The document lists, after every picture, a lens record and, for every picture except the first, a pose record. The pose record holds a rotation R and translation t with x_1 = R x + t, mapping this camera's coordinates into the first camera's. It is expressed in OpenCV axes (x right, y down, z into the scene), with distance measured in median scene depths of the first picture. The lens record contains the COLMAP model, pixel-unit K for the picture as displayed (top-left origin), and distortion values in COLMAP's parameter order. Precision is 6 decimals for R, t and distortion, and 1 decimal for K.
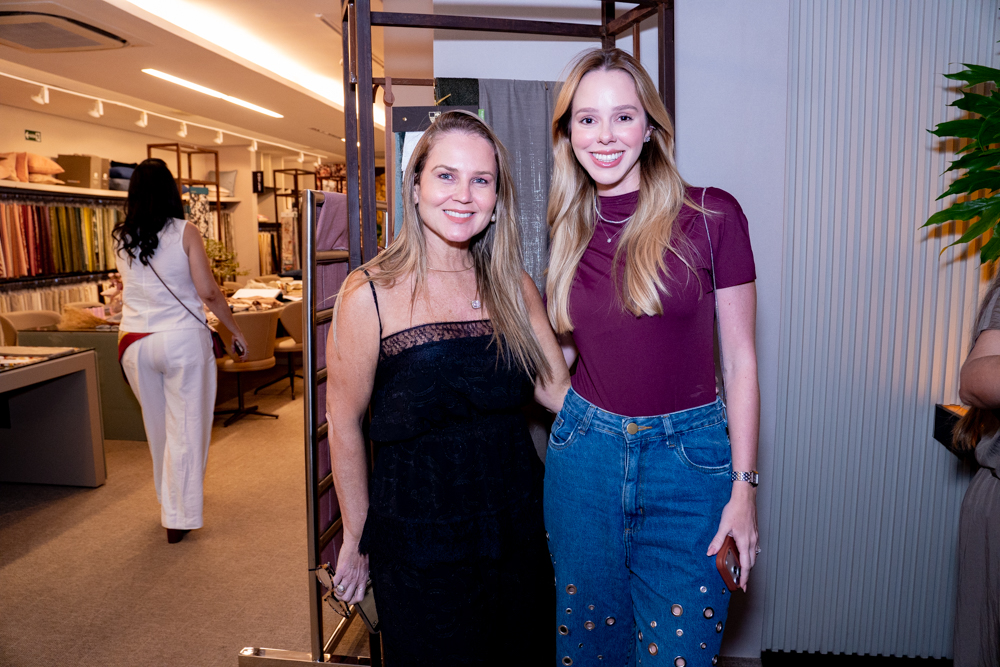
lens RADIAL K [[773.7, 0, 500.0], [0, 773.7, 333.5], [0, 0, 1]] dist [-0.123152, 0.084212]
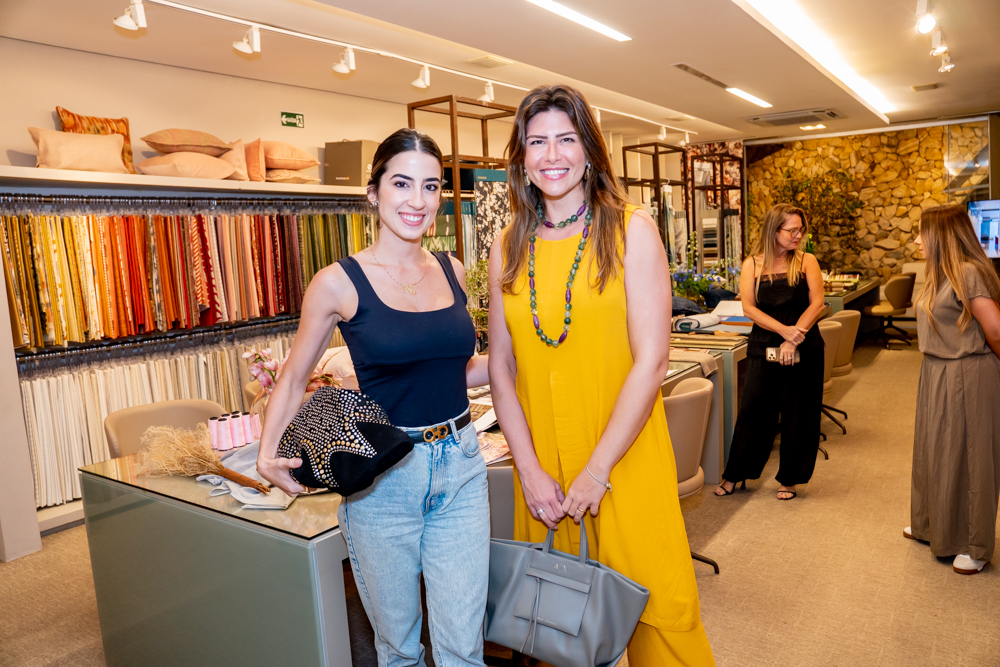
lens RADIAL K [[708.2, 0, 517.5], [0, 708.2, 333.6], [0, 0, 1]] dist [-0.115776, 0.067962]
pose [[0.897173, 0.017825, -0.441320, -0.129937], [-0.011814, 0.999796, 0.016365, -0.072307], [0.441522, -0.009468, 0.897201, 0.502066]]
